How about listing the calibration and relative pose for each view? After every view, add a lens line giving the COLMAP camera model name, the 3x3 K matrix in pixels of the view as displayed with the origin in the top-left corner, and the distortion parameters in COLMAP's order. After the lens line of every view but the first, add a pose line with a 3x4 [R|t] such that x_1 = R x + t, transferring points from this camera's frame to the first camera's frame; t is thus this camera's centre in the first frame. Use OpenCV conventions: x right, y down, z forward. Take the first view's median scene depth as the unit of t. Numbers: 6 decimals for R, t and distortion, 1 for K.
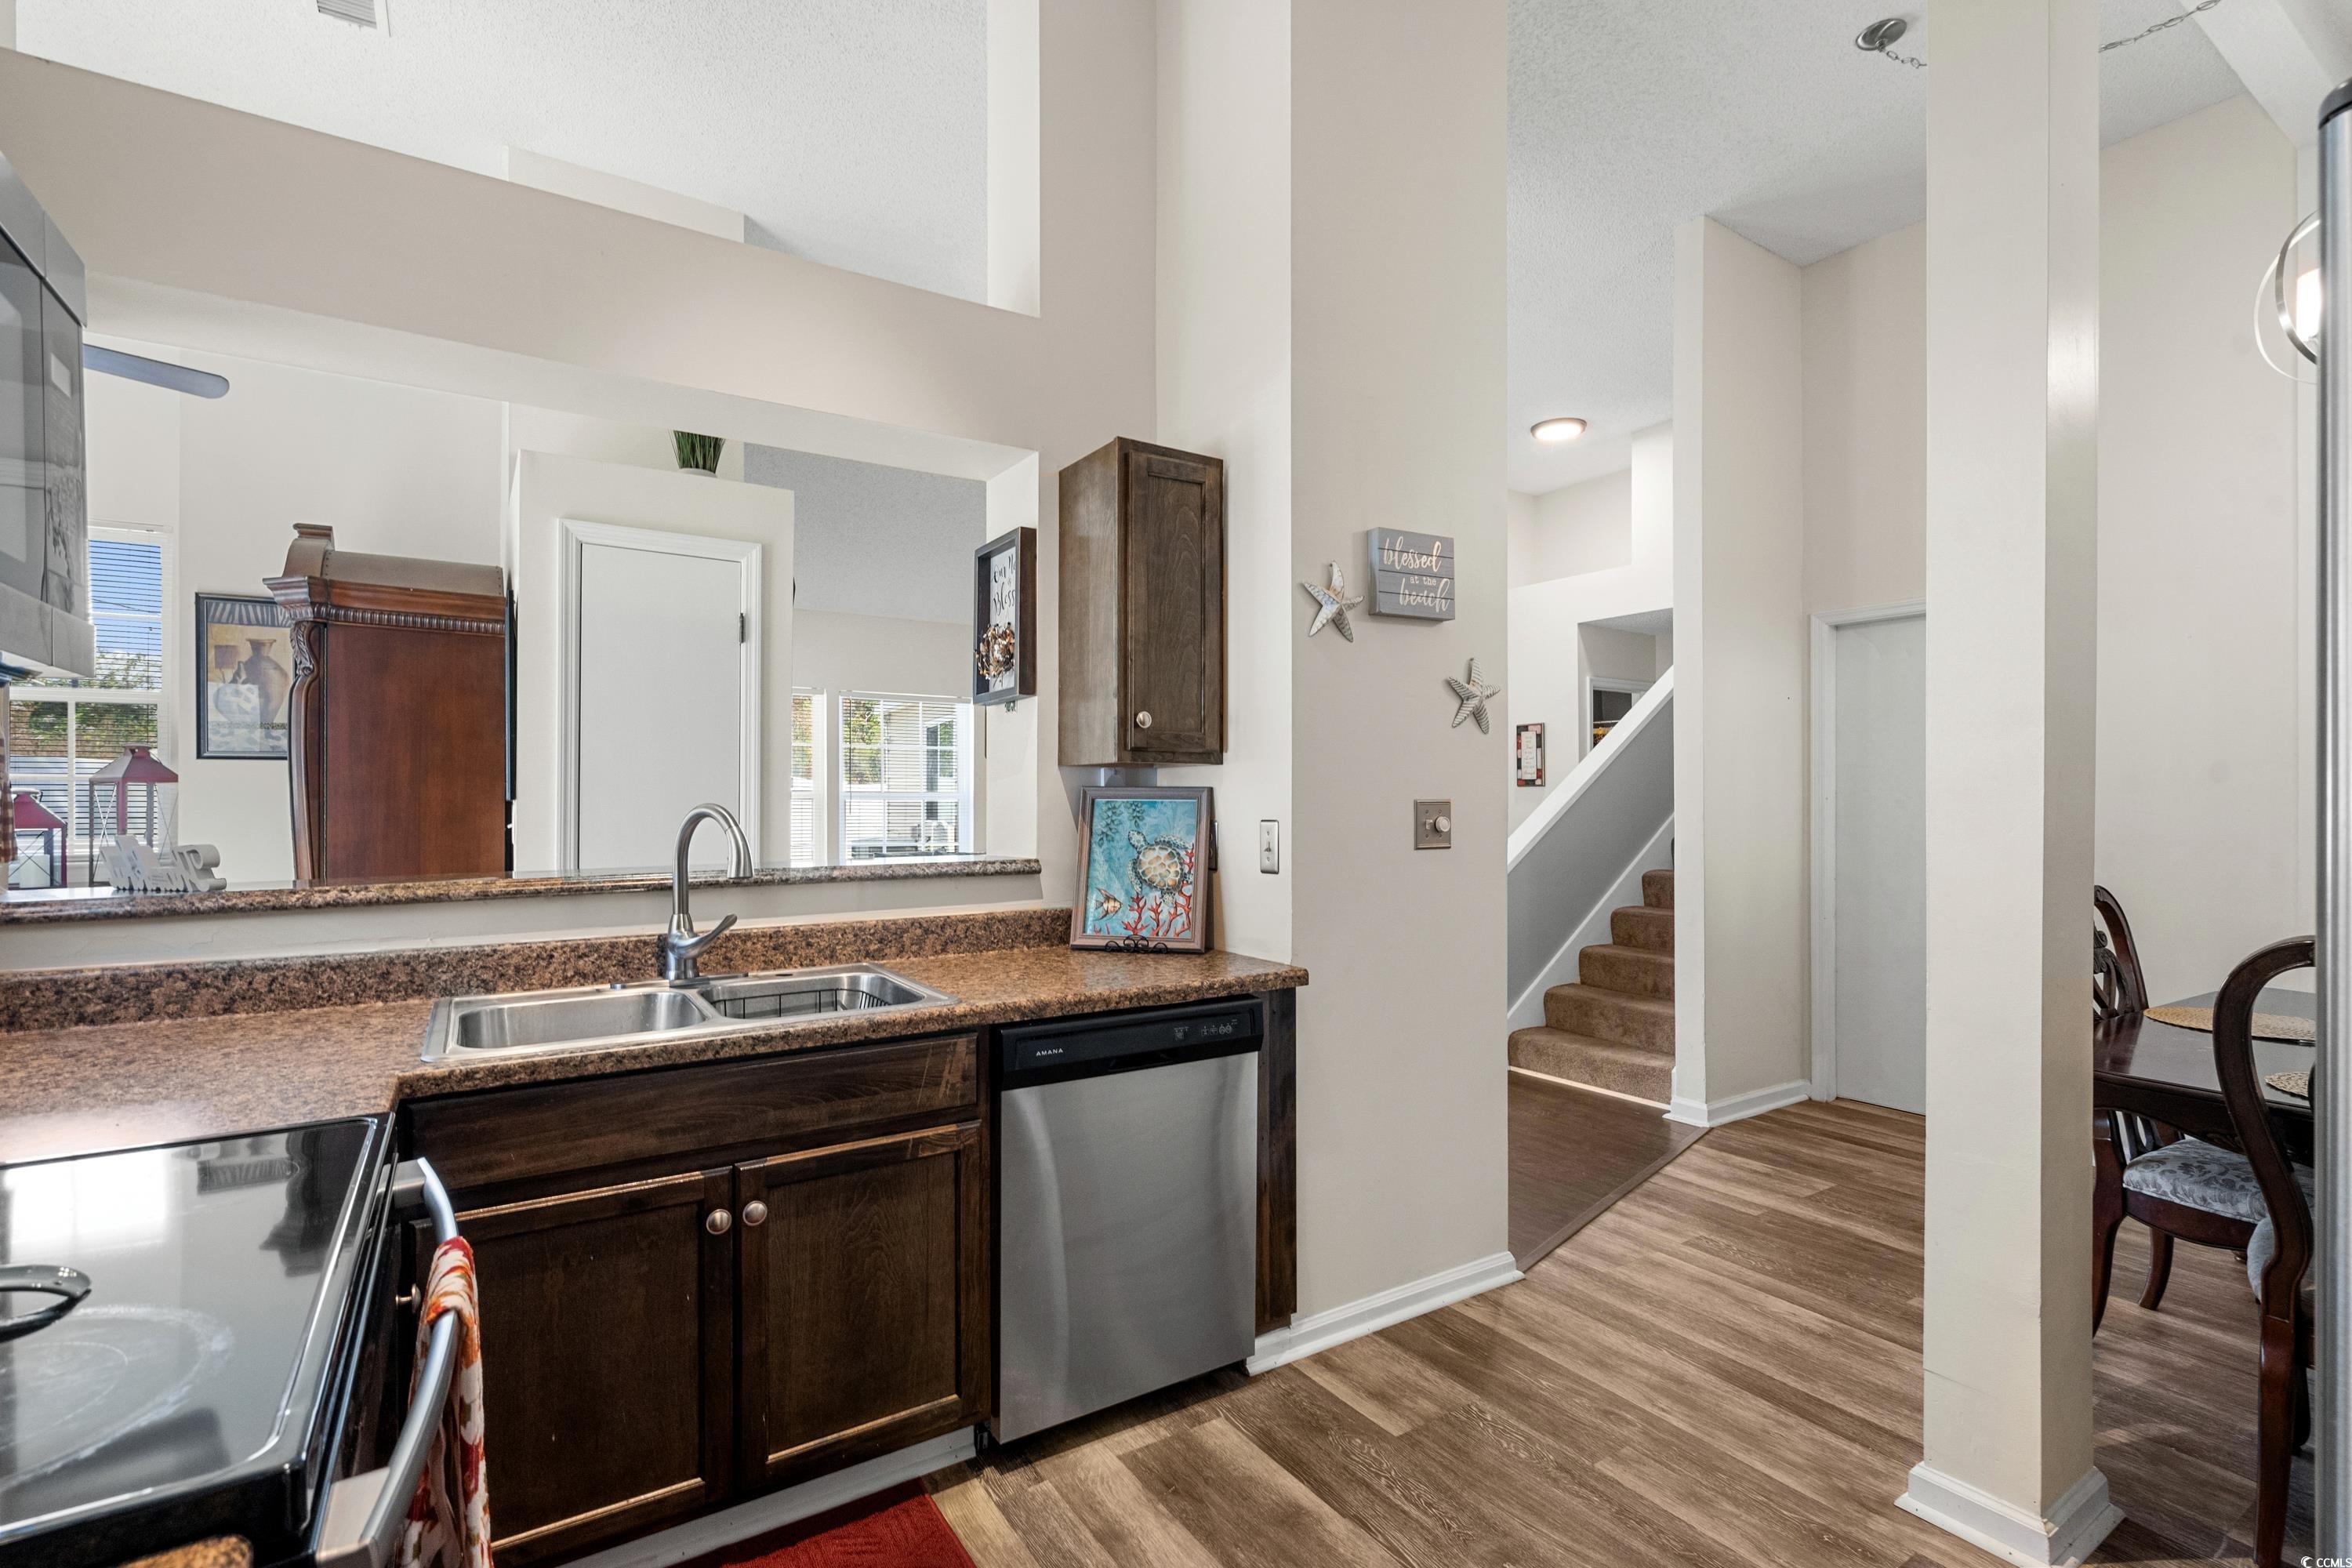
lens RADIAL K [[1067.3, 0, 1158.9], [0, 1067.3, 776.3], [0, 0, 1]] dist [-0.006286, 0.002898]
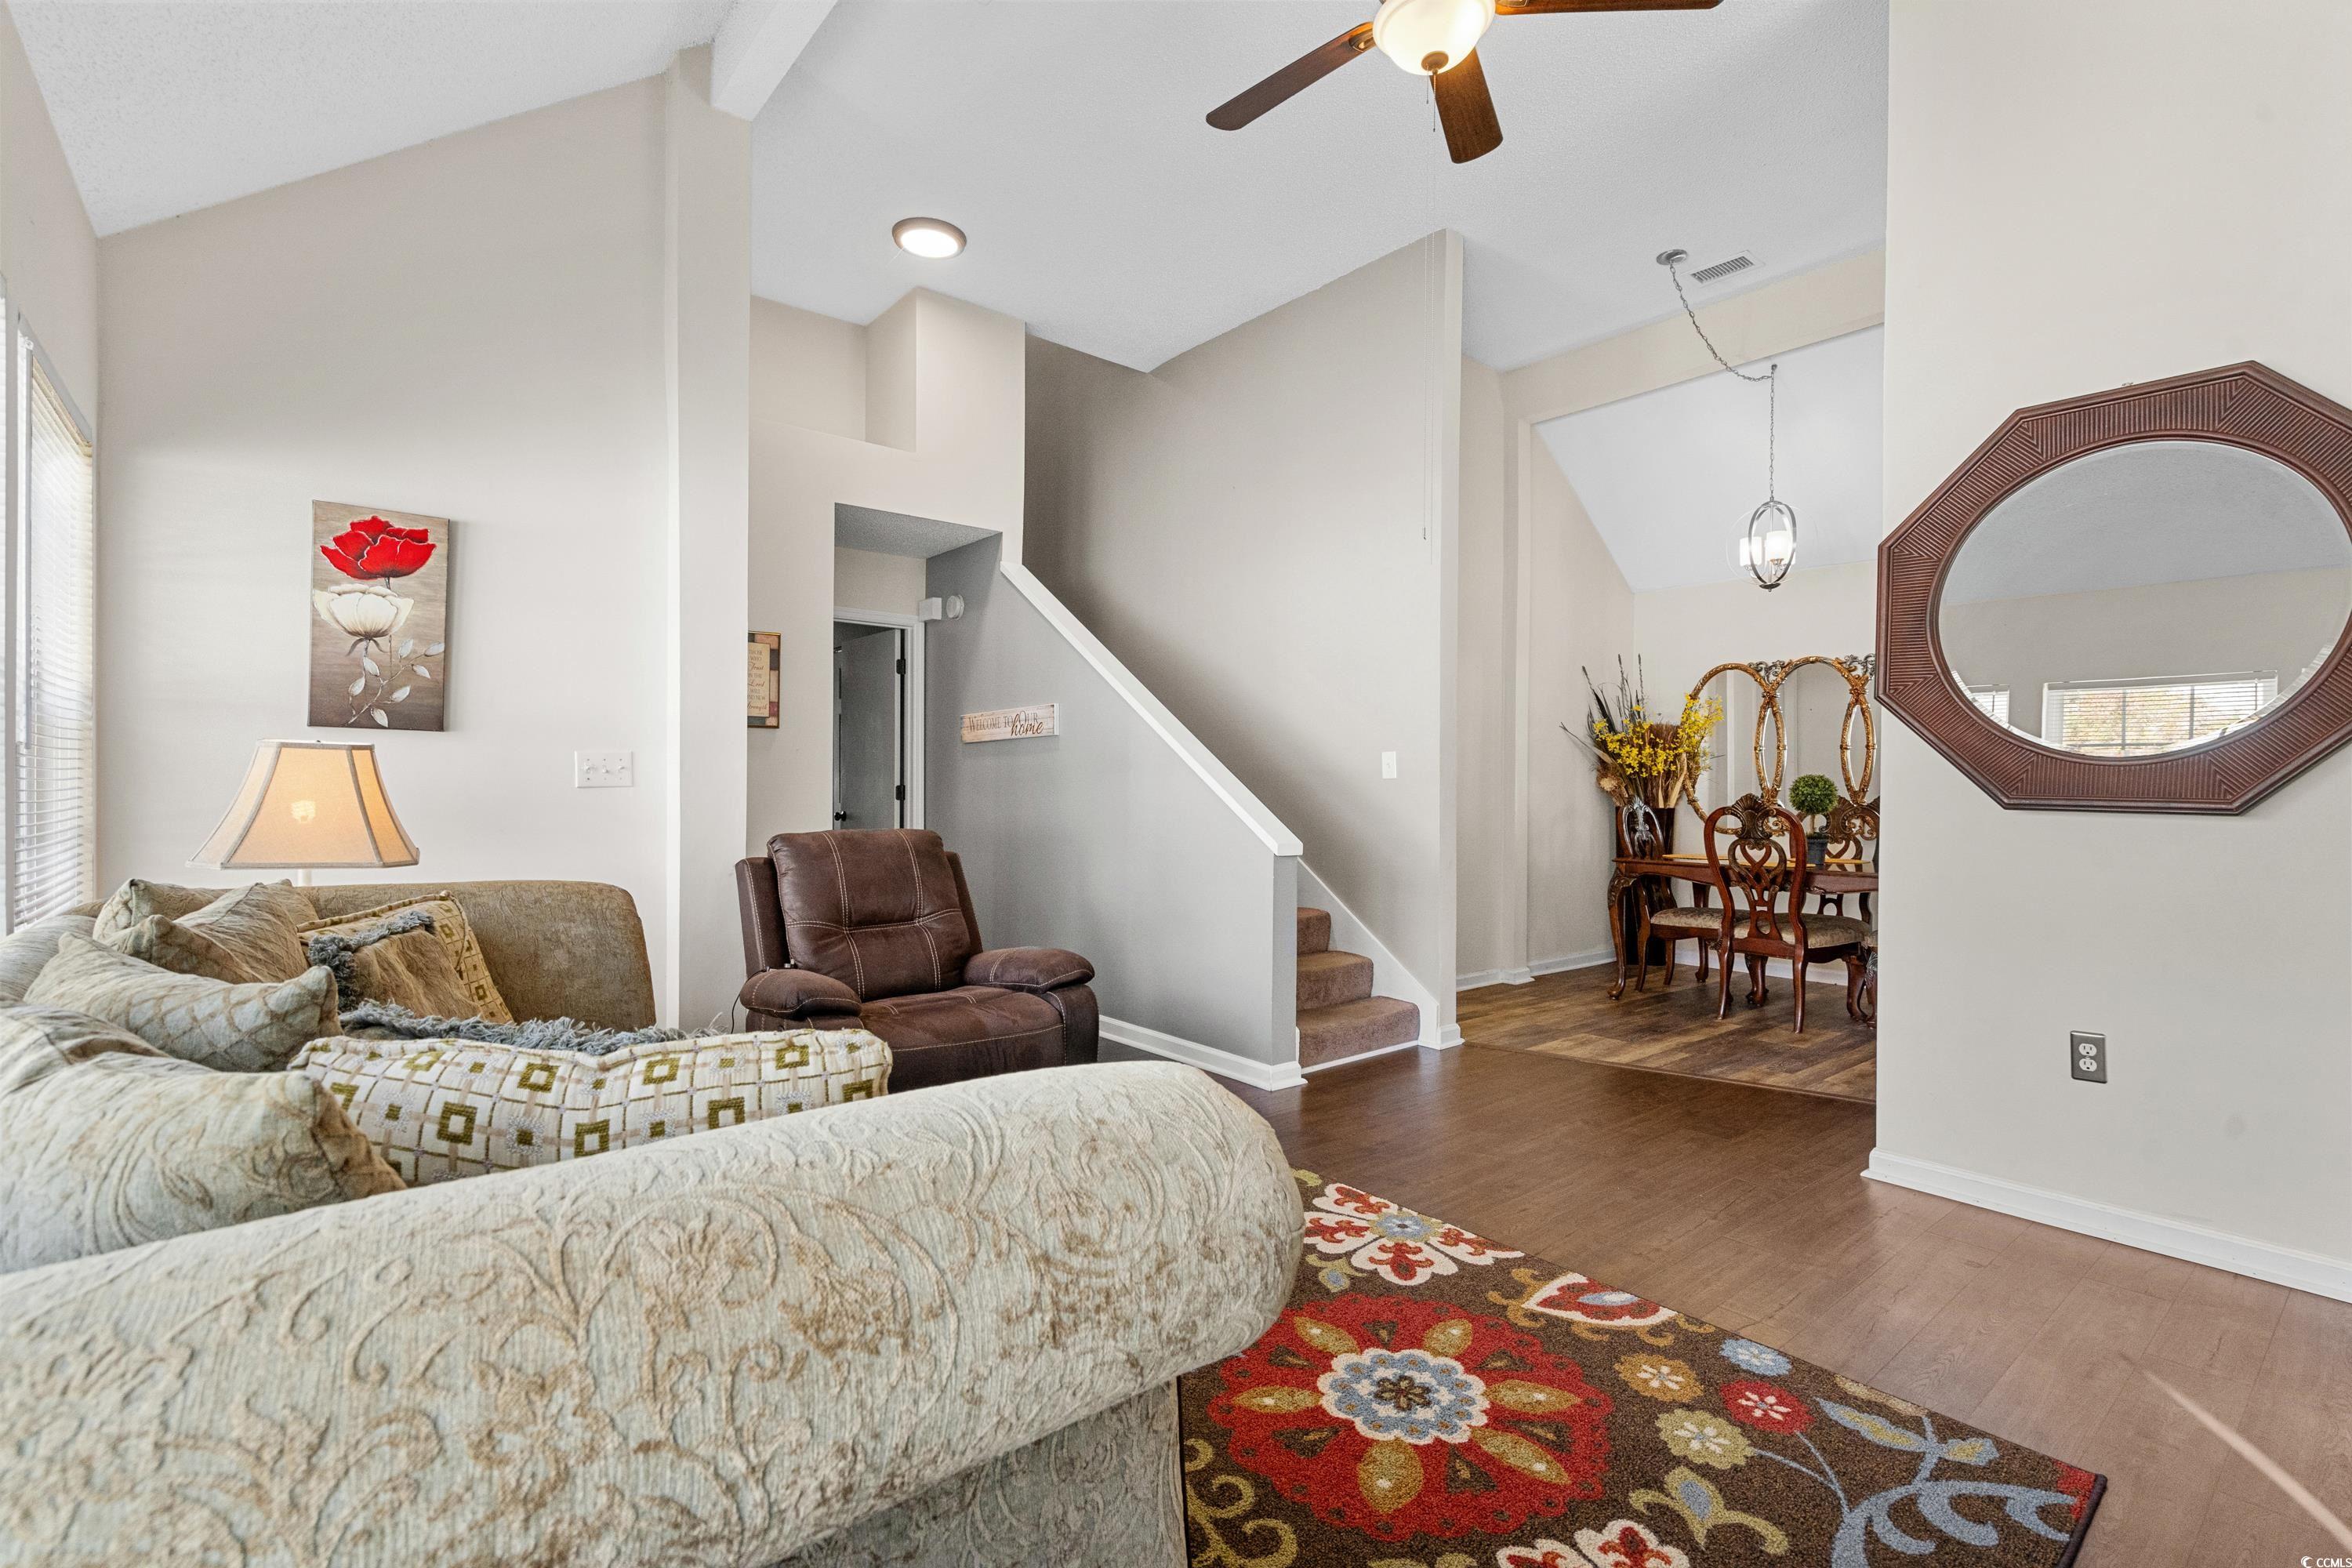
lens RADIAL K [[1067.3, 0, 1171.0], [0, 1067.3, 786.2], [0, 0, 1]] dist [-0.006286, 0.002898]
pose [[-0.125502, -0.007659, 0.992064, -0.979172], [-0.030185, 0.999537, 0.003898, 0.104437], [-0.991634, -0.029457, -0.125675, 2.476958]]
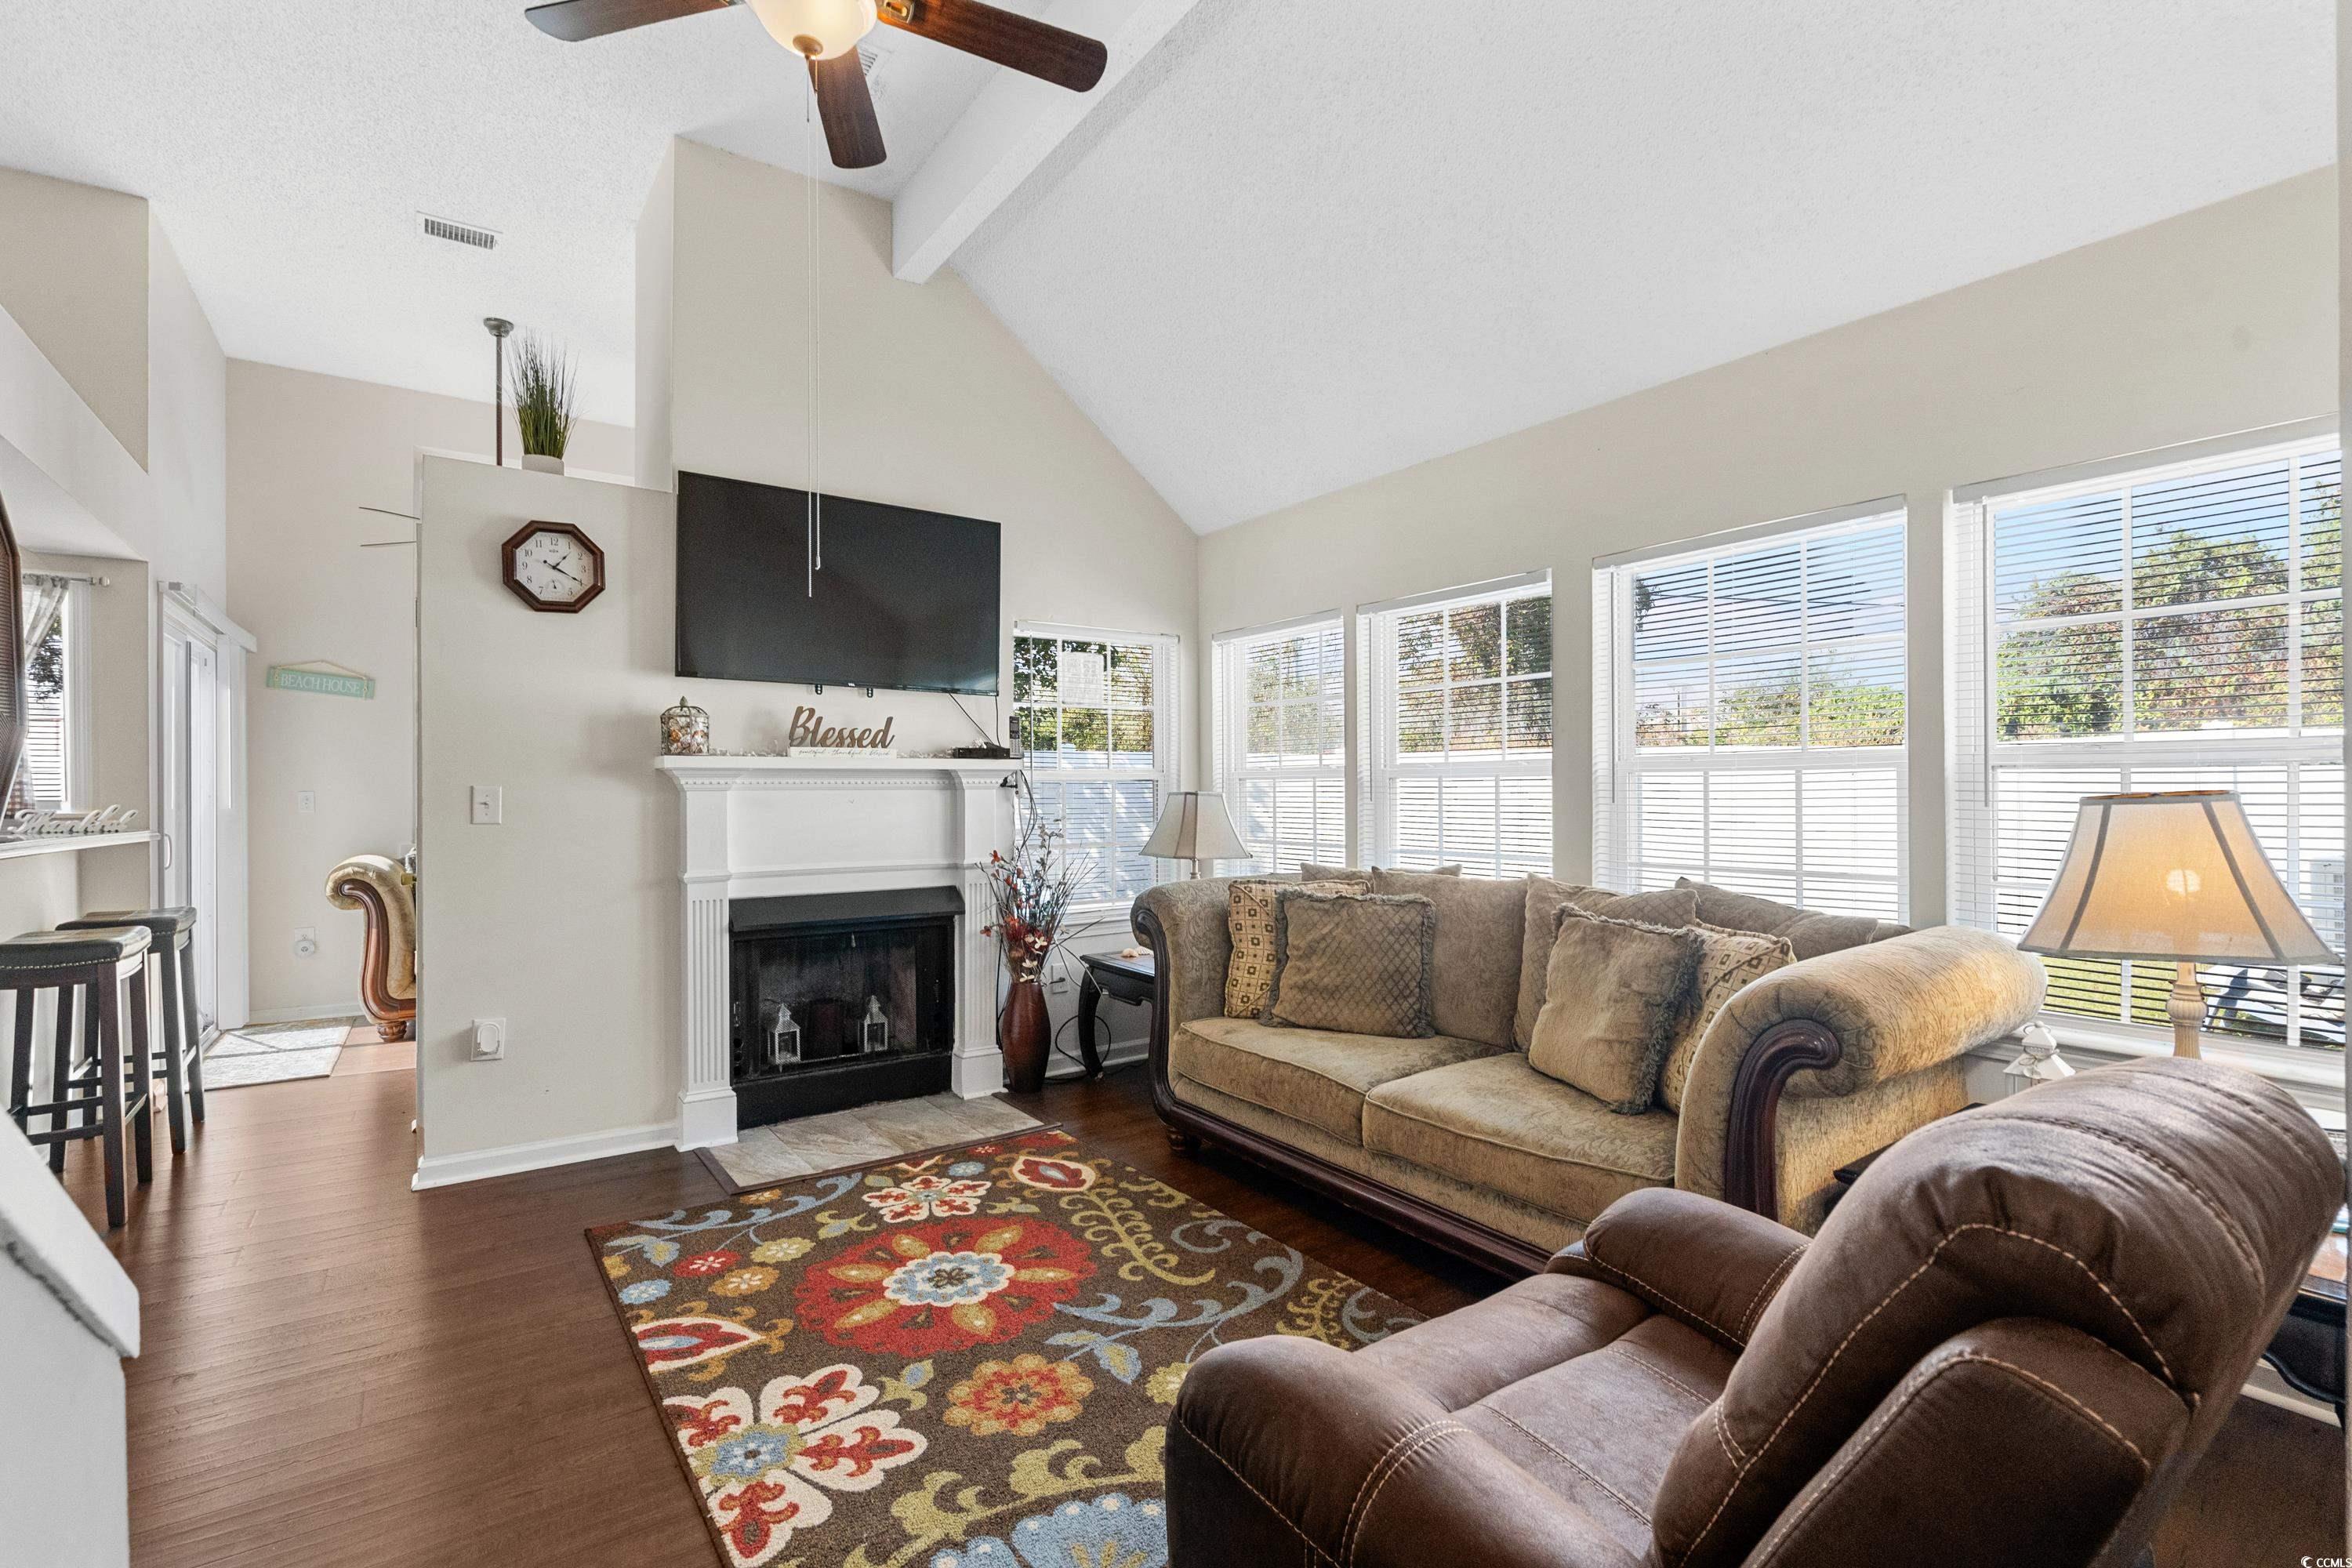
lens RADIAL K [[1067.3, 0, 1172.0], [0, 1067.3, 785.5], [0, 0, 1]] dist [-0.006286, 0.002898]
pose [[0.049420, -0.006733, -0.998755, 0.921571], [0.025925, 0.999649, -0.005456, 0.066834], [0.998442, -0.025623, 0.049577, 2.374241]]
